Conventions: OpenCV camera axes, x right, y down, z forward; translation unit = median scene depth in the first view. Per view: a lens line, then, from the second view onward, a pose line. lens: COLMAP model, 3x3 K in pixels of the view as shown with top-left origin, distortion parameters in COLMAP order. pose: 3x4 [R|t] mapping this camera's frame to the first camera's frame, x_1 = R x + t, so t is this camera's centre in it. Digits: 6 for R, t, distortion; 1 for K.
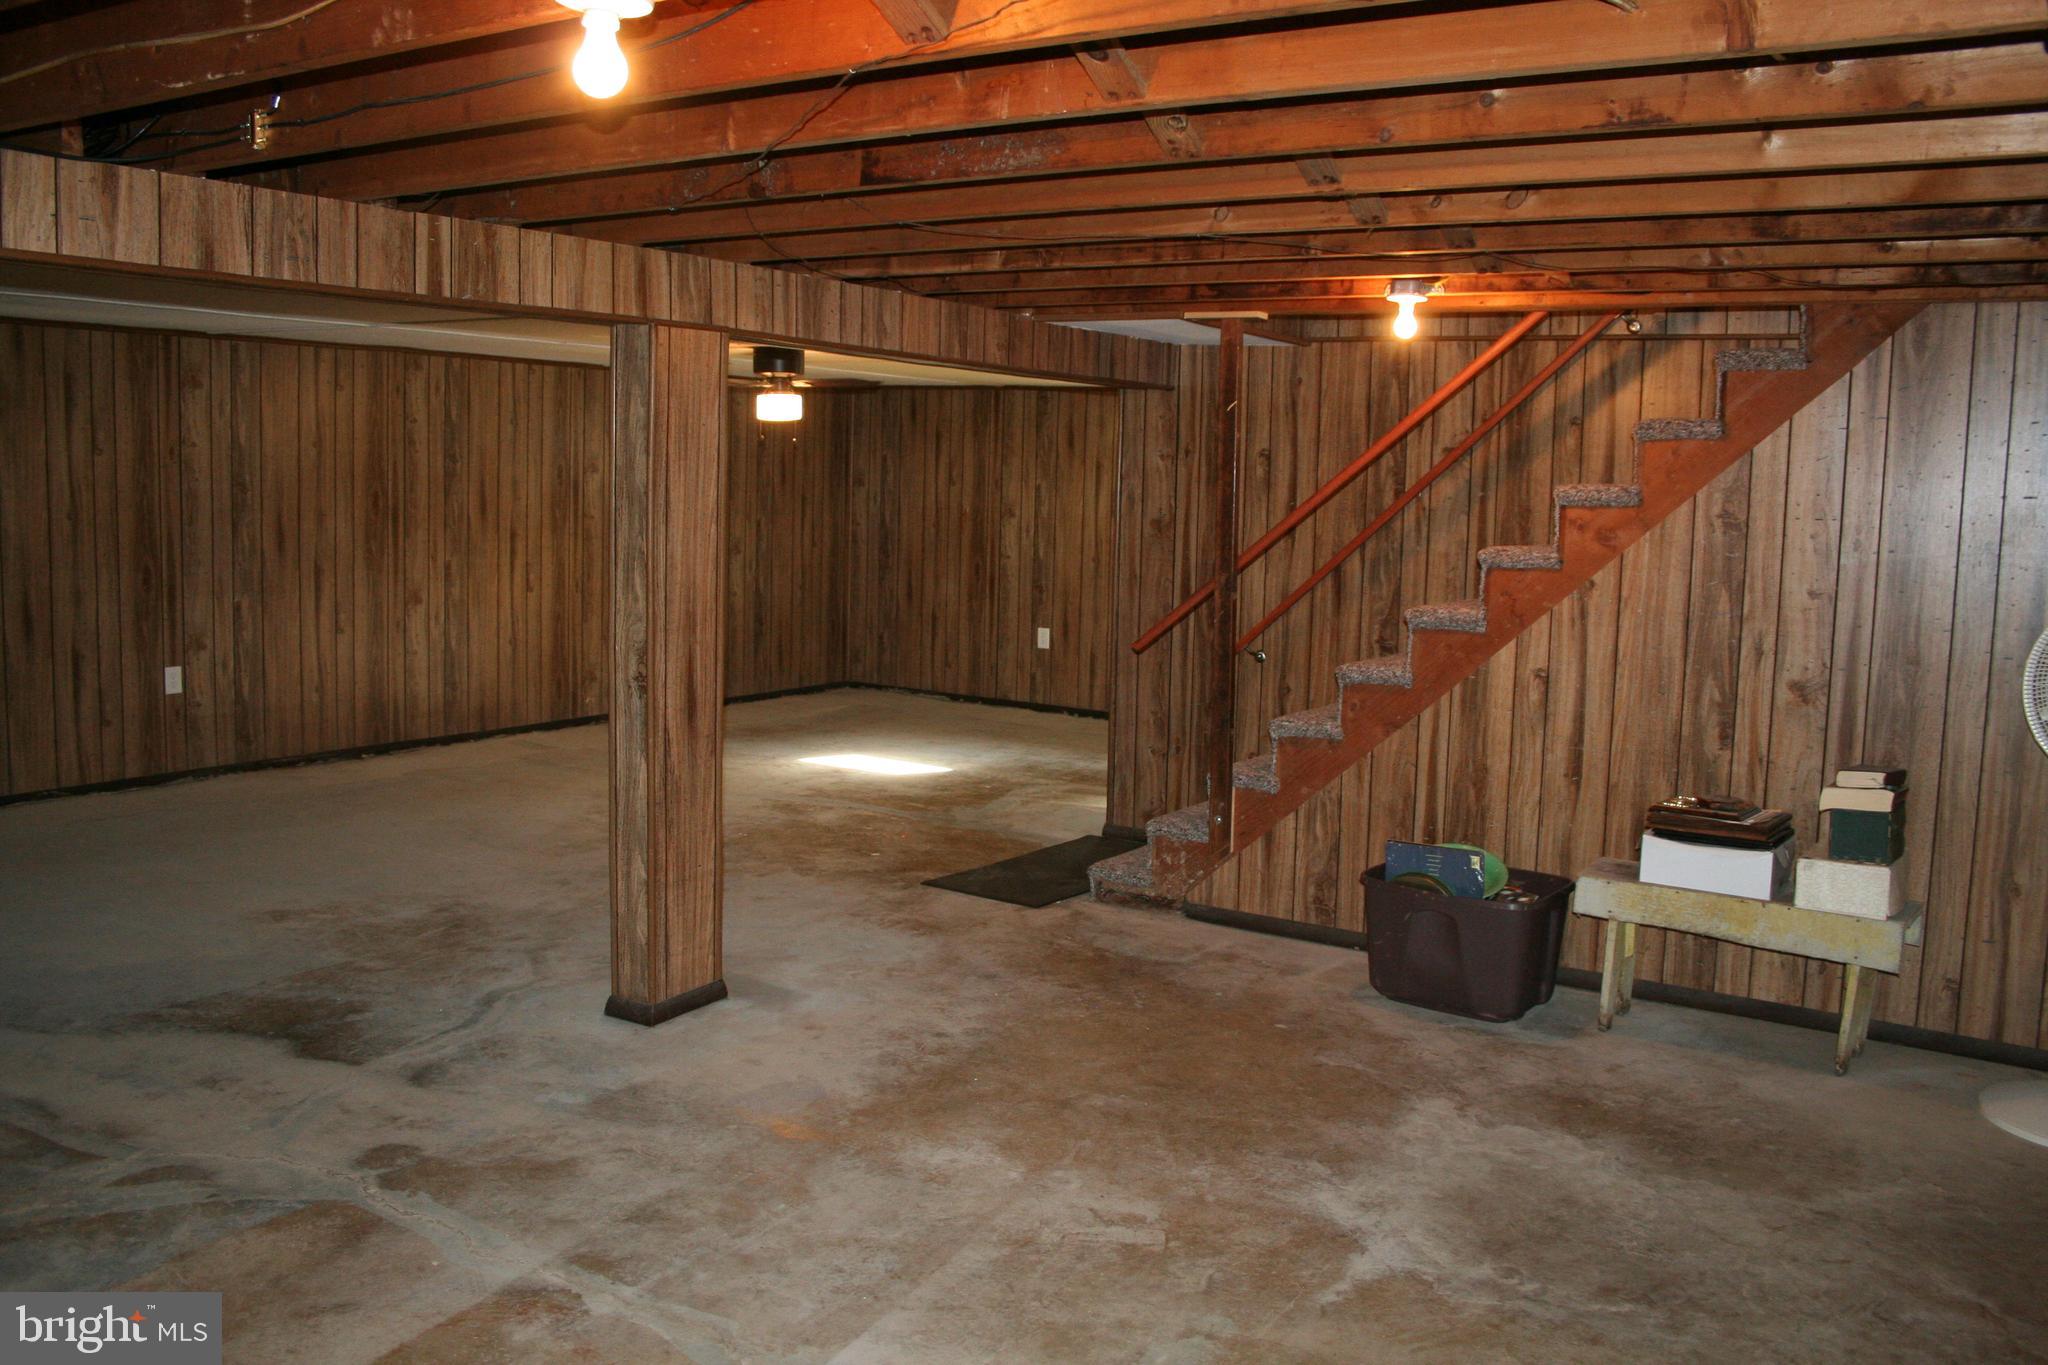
lens RADIAL K [[1708.0, 0, 1021.7], [0, 1708.0, 672.7], [0, 0, 1]] dist [-0.131851, 0.098875]
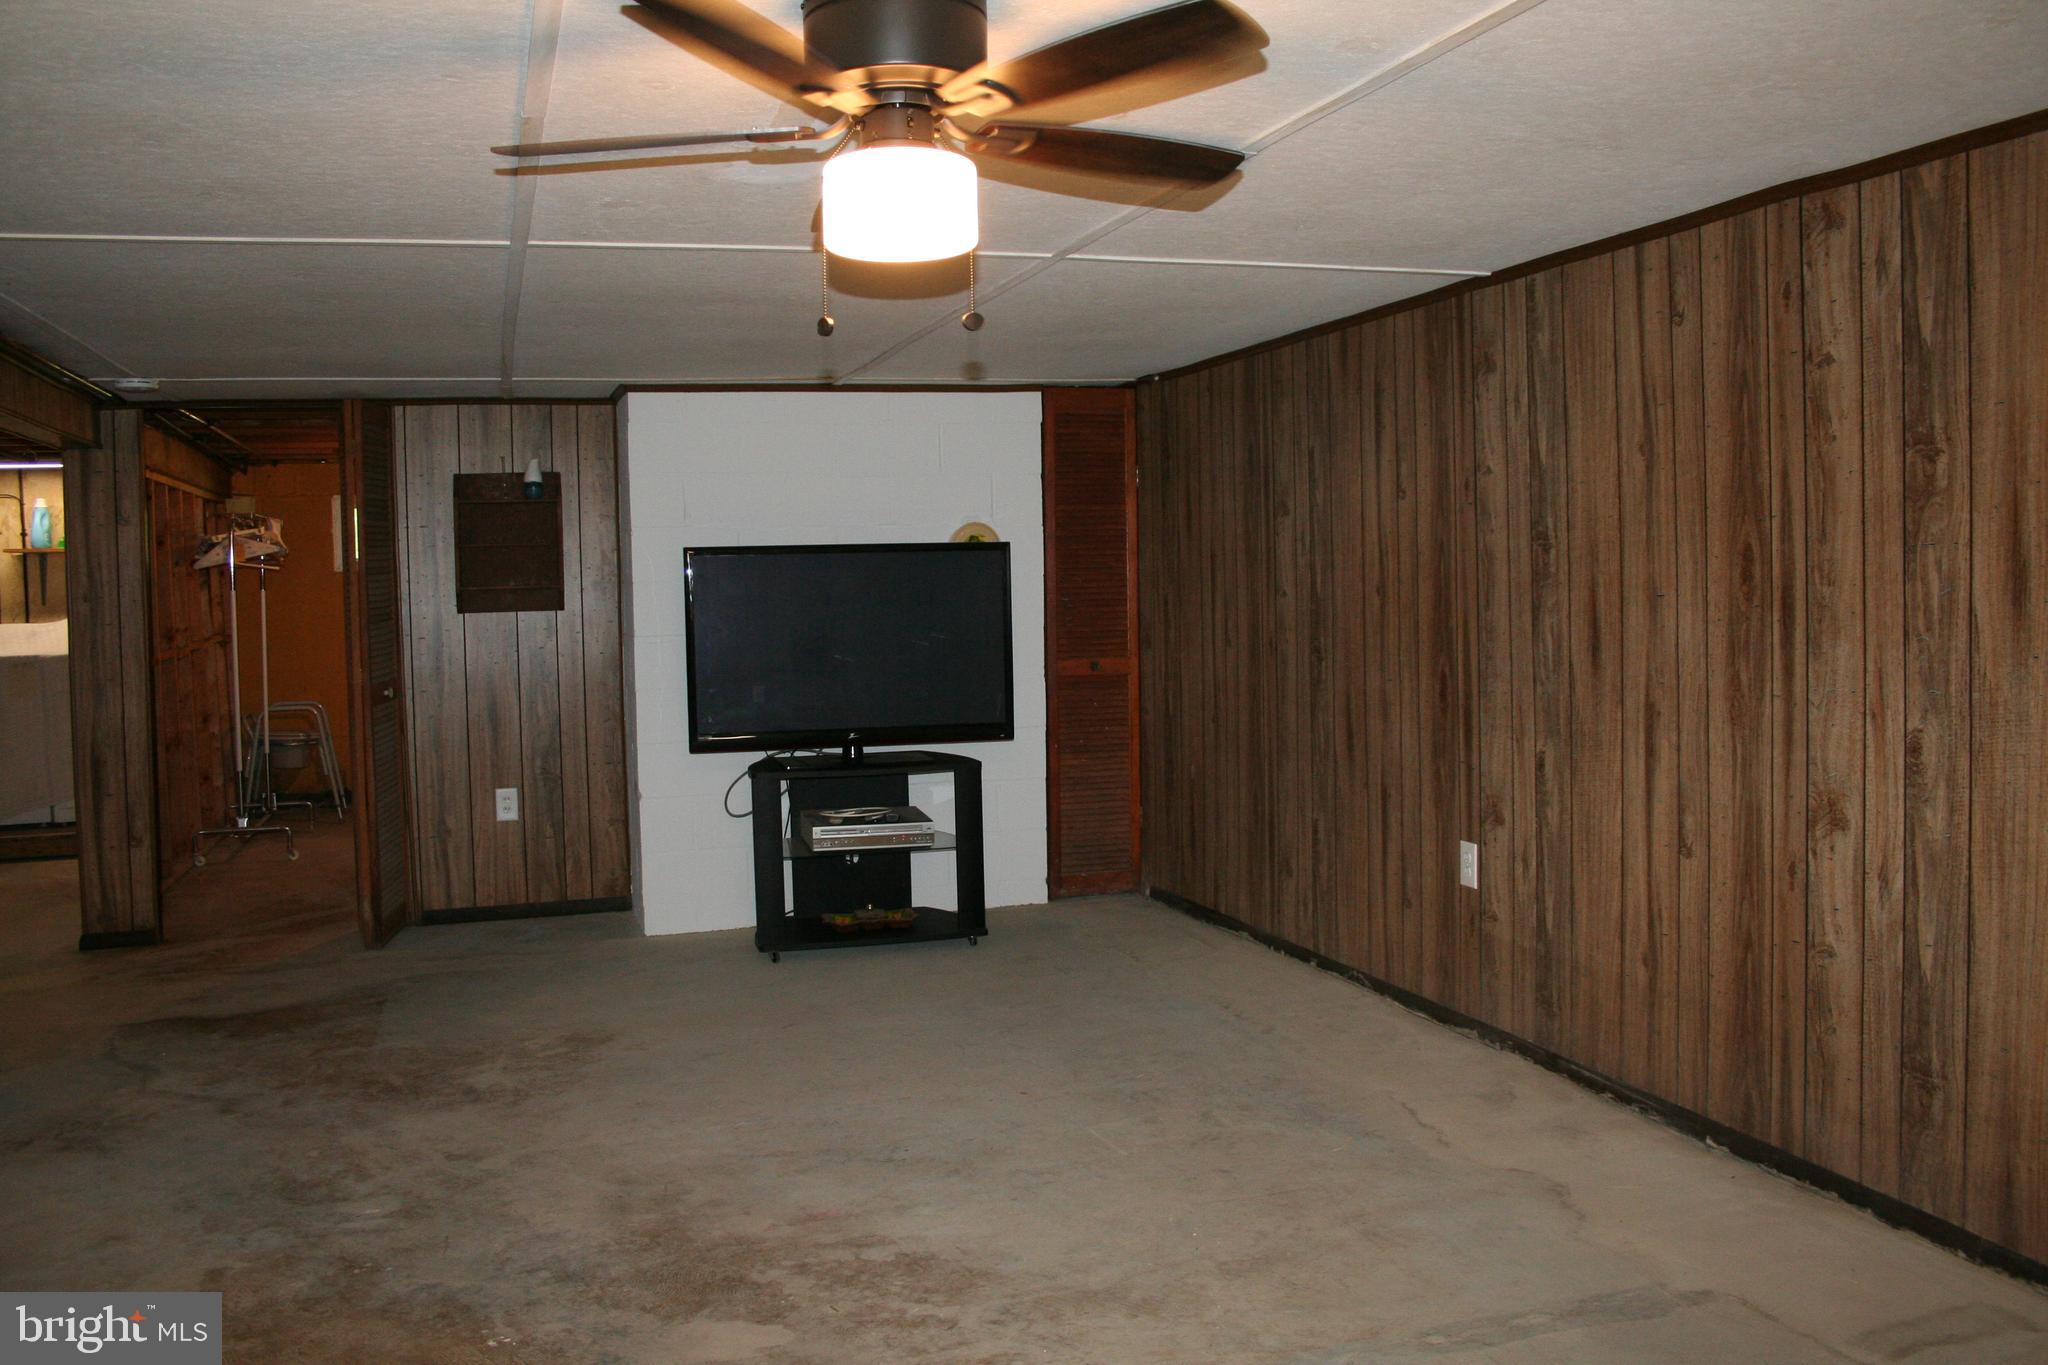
lens RADIAL K [[1708.0, 0, 1015.7], [0, 1708.0, 675.0], [0, 0, 1]] dist [-0.131851, 0.098875]
pose [[-0.627779, 0.031635, -0.777749, 0.102995], [-0.088242, 0.989840, 0.111488, -0.180307], [0.773374, 0.138620, -0.618609, 1.908826]]
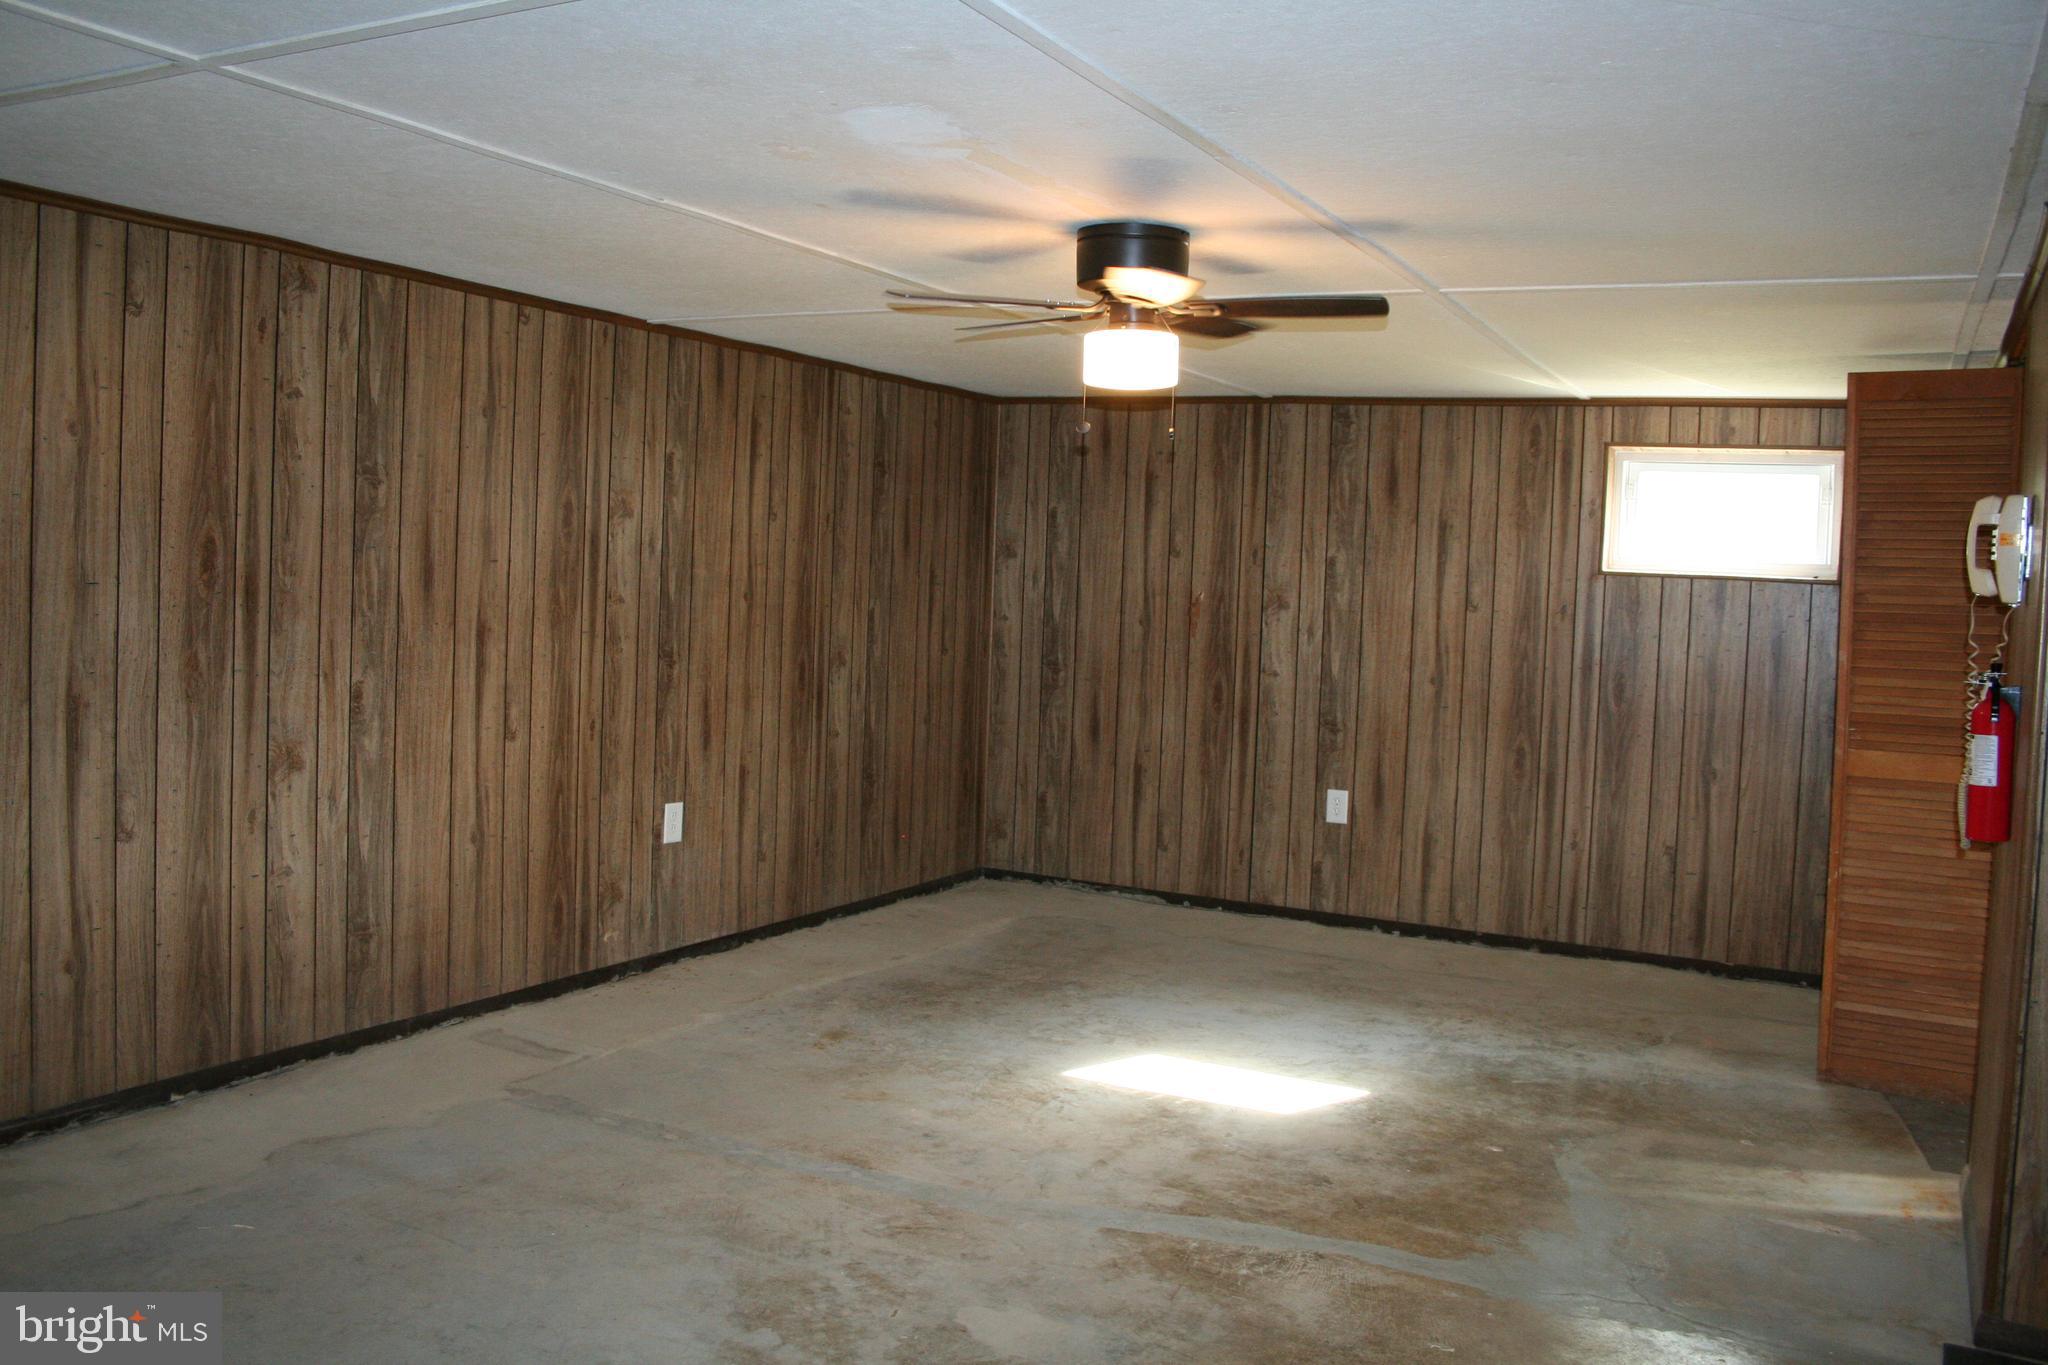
lens RADIAL K [[1708.0, 0, 1027.6], [0, 1708.0, 682.6], [0, 0, 1]] dist [-0.131851, 0.098875]
pose [[0.995979, 0.004312, 0.089483, -0.336350], [0.000279, 0.998687, -0.051233, -0.073450], [-0.089586, 0.051052, 0.994670, 0.878117]]
